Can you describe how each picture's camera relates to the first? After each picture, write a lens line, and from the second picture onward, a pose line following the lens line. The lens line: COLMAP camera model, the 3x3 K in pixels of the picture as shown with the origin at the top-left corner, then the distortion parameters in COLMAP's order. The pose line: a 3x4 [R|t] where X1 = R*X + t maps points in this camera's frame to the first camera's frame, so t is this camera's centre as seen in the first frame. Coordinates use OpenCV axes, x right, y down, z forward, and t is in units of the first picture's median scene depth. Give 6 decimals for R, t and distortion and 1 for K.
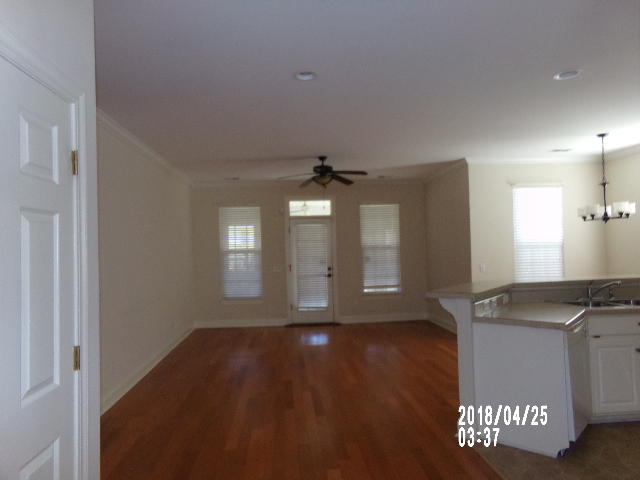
lens RADIAL K [[438.1, 0, 320.8], [0, 438.1, 242.2], [0, 0, 1]] dist [-0.029010, 0.064865]
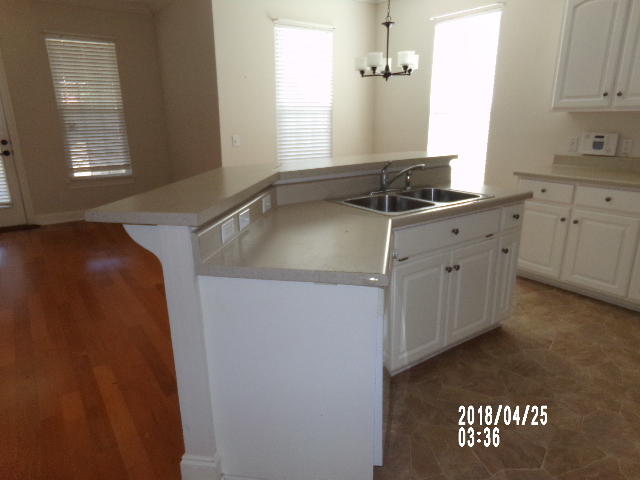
lens RADIAL K [[438.1, 0, 320.8], [0, 438.1, 242.2], [0, 0, 1]] dist [-0.029010, 0.064865]
pose [[0.867036, -0.119657, 0.483664, 0.142777], [-0.025022, 0.959052, 0.282122, 0.013855], [-0.497617, -0.256713, 0.828539, 0.336851]]
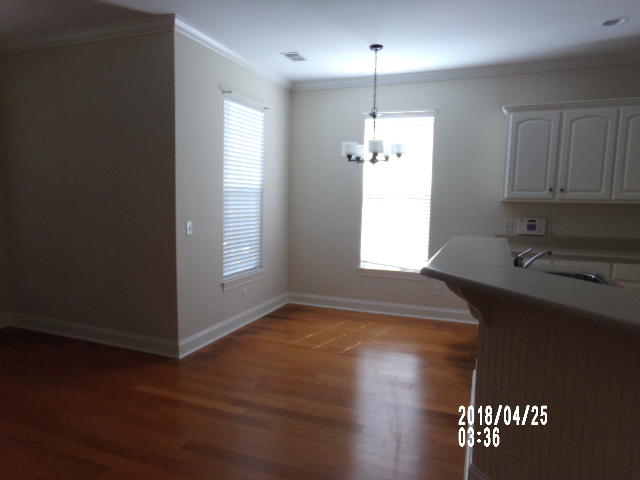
lens RADIAL K [[438.1, 0, 320.8], [0, 438.1, 242.2], [0, 0, 1]] dist [-0.029010, 0.064865]
pose [[0.439484, -0.060784, 0.896192, -0.081395], [-0.044569, 0.995003, 0.089342, 0.021377], [-0.897144, -0.079207, 0.434579, 0.704043]]
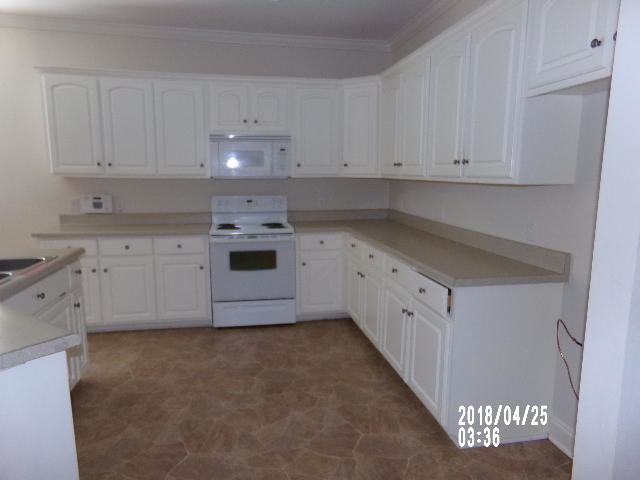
lens RADIAL K [[438.1, 0, 320.8], [0, 438.1, 242.2], [0, 0, 1]] dist [-0.029010, 0.064865]
pose [[-0.110781, -0.122487, 0.986268, 0.029437], [-0.023189, 0.992425, 0.120647, 0.012523], [-0.993574, -0.009505, -0.112782, 0.405959]]
